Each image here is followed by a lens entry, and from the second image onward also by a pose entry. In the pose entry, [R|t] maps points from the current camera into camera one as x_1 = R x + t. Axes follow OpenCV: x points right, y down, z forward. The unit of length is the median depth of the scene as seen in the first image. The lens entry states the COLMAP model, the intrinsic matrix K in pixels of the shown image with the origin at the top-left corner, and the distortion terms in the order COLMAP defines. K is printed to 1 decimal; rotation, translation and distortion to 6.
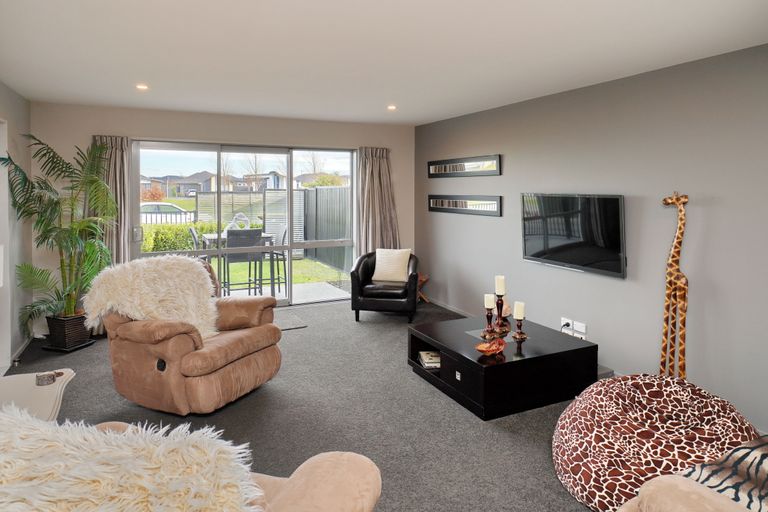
lens RADIAL K [[472.8, 0, 384.0], [0, 472.8, 236.2], [0, 0, 1]] dist [0.001350, -0.000123]
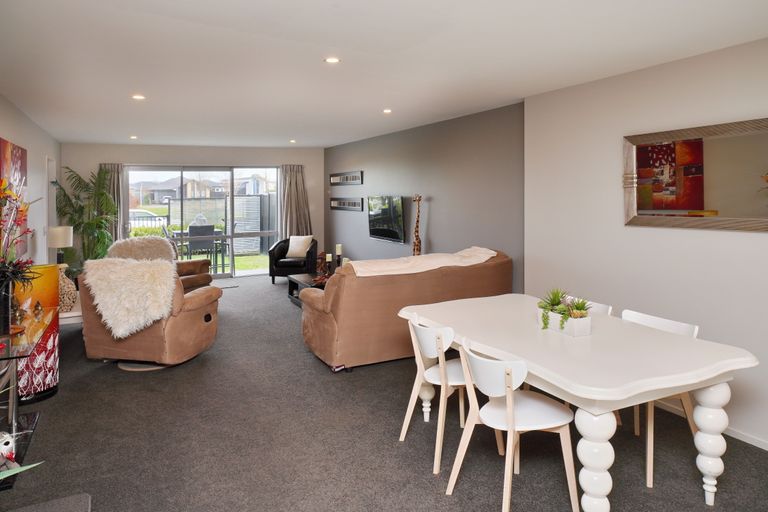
lens RADIAL K [[541.3, 0, 381.7], [0, 541.3, 219.7], [0, 0, 1]] dist [-0.033121, 0.001521]
pose [[0.999806, -0.018727, -0.006048, 0.265932], [0.018424, 0.998733, -0.046823, 0.057950], [0.006917, 0.046702, 0.998885, -0.627659]]
